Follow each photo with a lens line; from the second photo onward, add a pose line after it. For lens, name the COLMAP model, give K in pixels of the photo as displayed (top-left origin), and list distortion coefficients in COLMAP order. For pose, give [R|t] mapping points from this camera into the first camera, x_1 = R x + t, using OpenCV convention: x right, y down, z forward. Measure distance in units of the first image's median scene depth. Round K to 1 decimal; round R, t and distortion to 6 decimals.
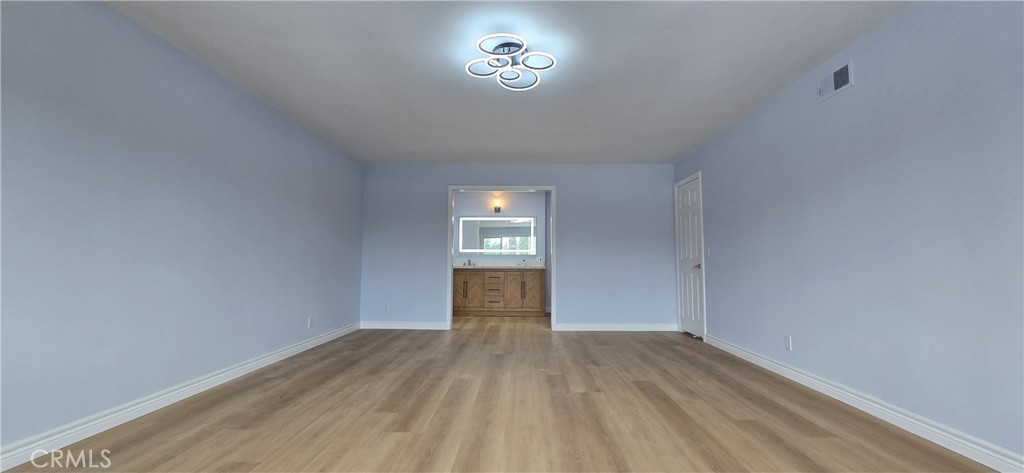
lens RADIAL K [[418.6, 0, 515.4], [0, 418.6, 230.2], [0, 0, 1]] dist [-0.000561, -0.000153]
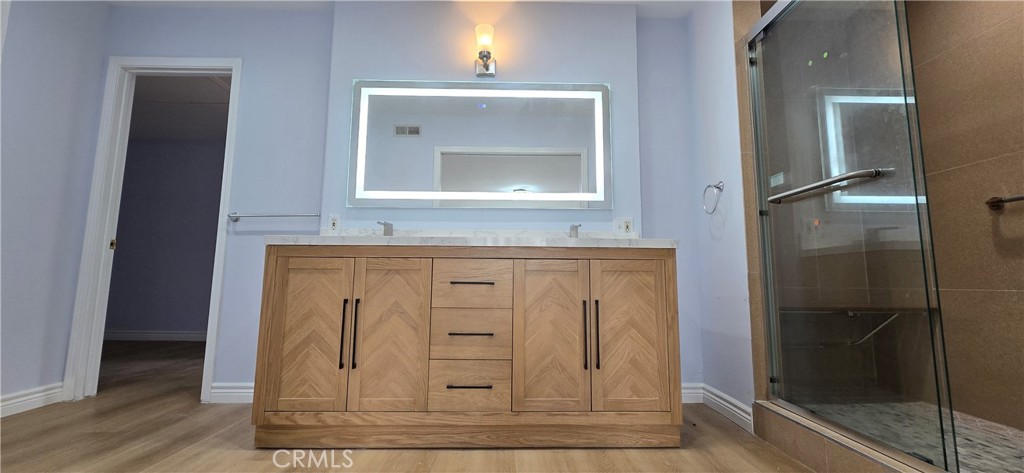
lens RADIAL K [[407.0, 0, 516.9], [0, 407.0, 230.7], [0, 0, 1]] dist [0.001934, 0.000478]
pose [[0.999043, 0.006774, 0.043209, -0.034938], [-0.004753, 0.998897, -0.046717, 0.093362], [-0.043478, 0.046467, 0.997973, 0.761791]]
